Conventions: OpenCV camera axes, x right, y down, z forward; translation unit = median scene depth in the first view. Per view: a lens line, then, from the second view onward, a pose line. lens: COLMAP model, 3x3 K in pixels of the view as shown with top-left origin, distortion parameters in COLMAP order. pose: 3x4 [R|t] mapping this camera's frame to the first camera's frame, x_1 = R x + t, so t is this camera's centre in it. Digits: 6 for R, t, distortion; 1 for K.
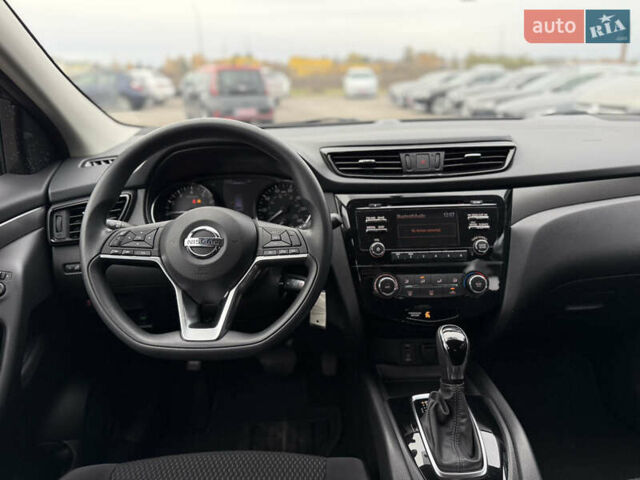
lens RADIAL K [[455.9, 0, 320.0], [0, 455.9, 241.8], [0, 0, 1]] dist [0.047384, -0.054963]
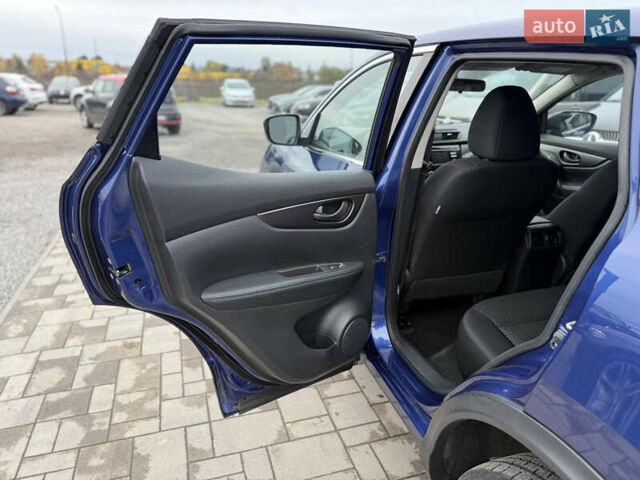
lens RADIAL K [[455.9, 0, 317.1], [0, 455.9, 244.1], [0, 0, 1]] dist [0.047384, -0.054963]
pose [[0.960495, -0.060707, 0.271596, -1.455073], [0.064115, 0.997936, -0.003683, 0.521615], [-0.270812, 0.020951, 0.962404, -1.790473]]
